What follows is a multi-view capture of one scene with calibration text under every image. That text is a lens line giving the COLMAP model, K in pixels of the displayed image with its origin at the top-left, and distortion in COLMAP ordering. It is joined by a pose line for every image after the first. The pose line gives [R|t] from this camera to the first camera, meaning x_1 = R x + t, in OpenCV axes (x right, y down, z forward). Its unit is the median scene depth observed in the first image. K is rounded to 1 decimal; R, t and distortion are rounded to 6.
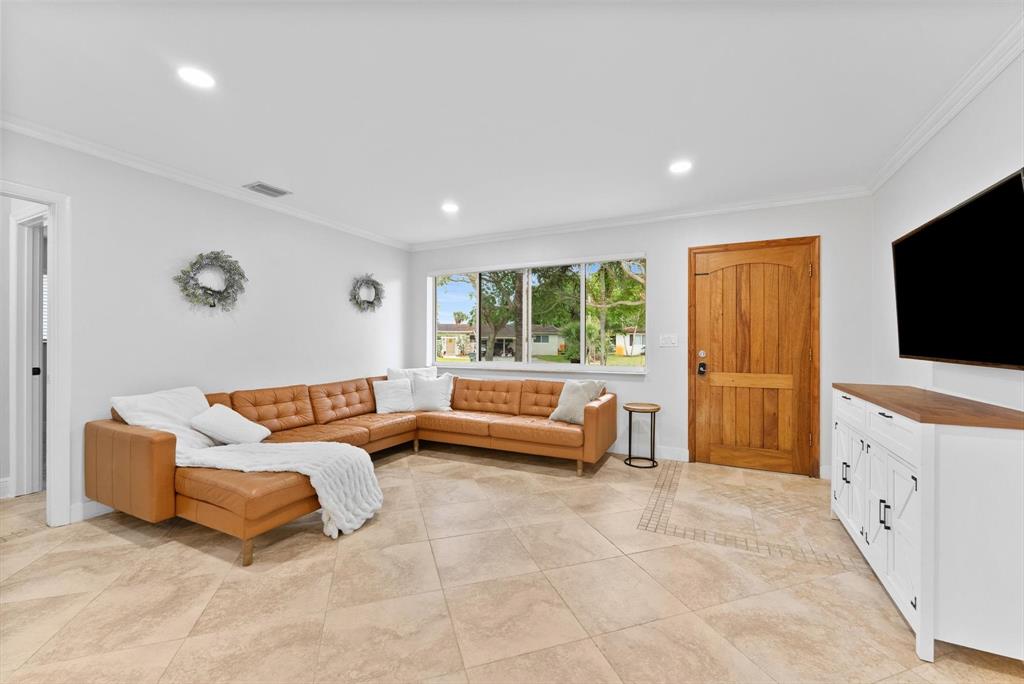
lens RADIAL K [[412.7, 0, 512.6], [0, 412.7, 345.5], [0, 0, 1]] dist [-0.001851, -0.000197]
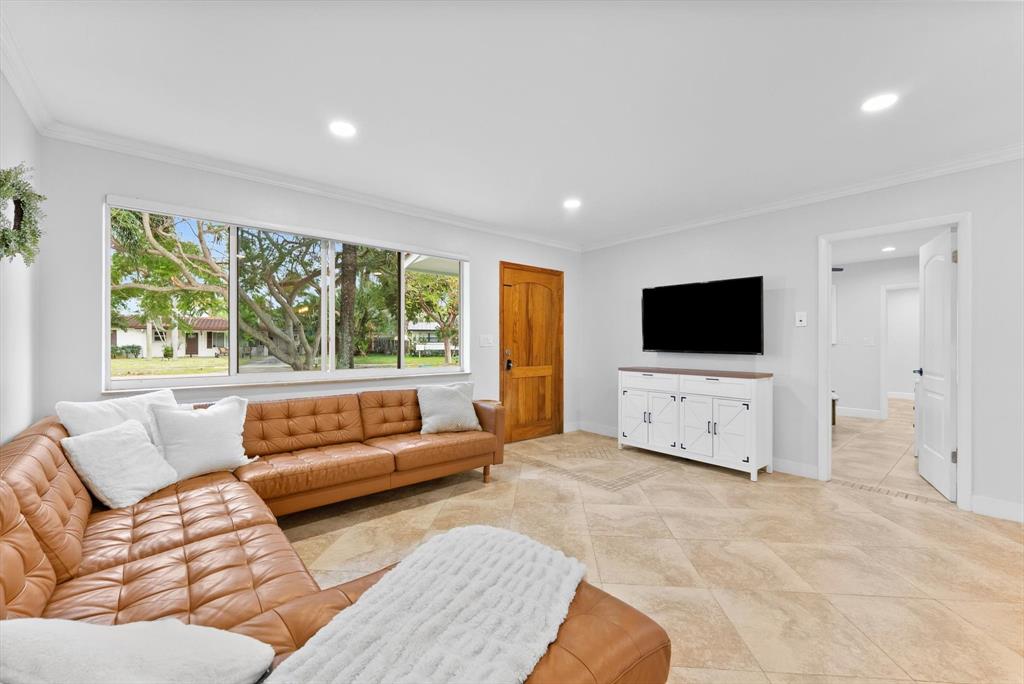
lens RADIAL K [[412.7, 0, 512.6], [0, 412.7, 345.5], [0, 0, 1]] dist [-0.001851, -0.000197]
pose [[0.391384, -0.005314, 0.920212, -0.635443], [0.006438, 0.999975, 0.003037, -0.003121], [-0.920205, 0.004735, 0.391408, 0.519851]]
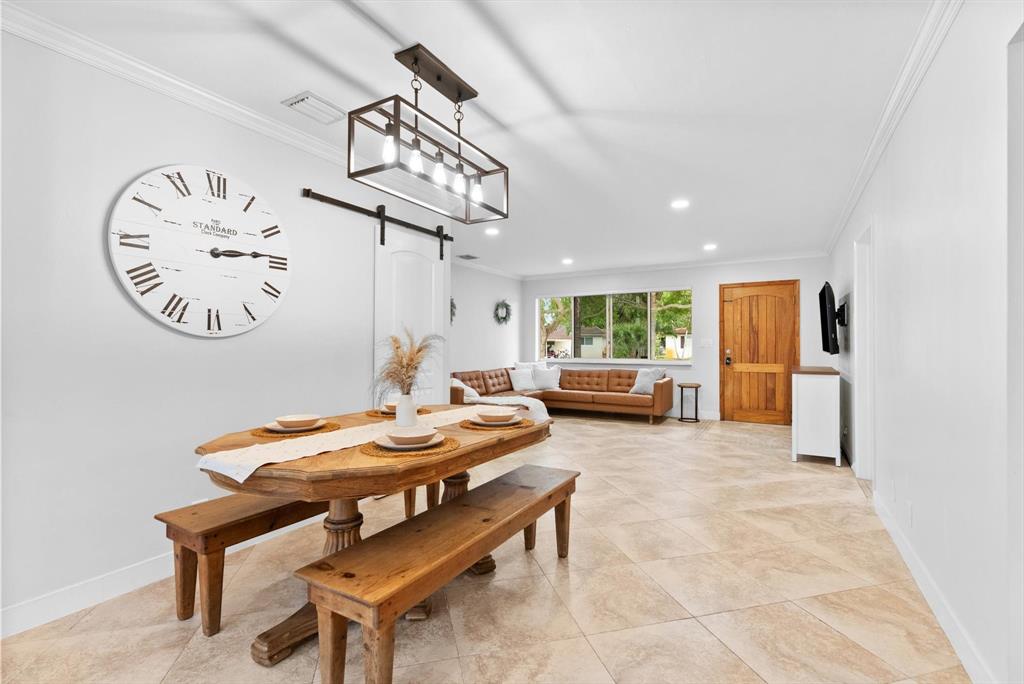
lens RADIAL K [[461.6, 0, 513.3], [0, 461.6, 343.4], [0, 0, 1]] dist [0.001174, 0.000231]
pose [[0.997490, -0.001754, -0.070783, -0.237268], [0.000992, 0.999941, -0.010799, 0.006971], [0.070797, 0.010701, 0.997433, -0.824218]]
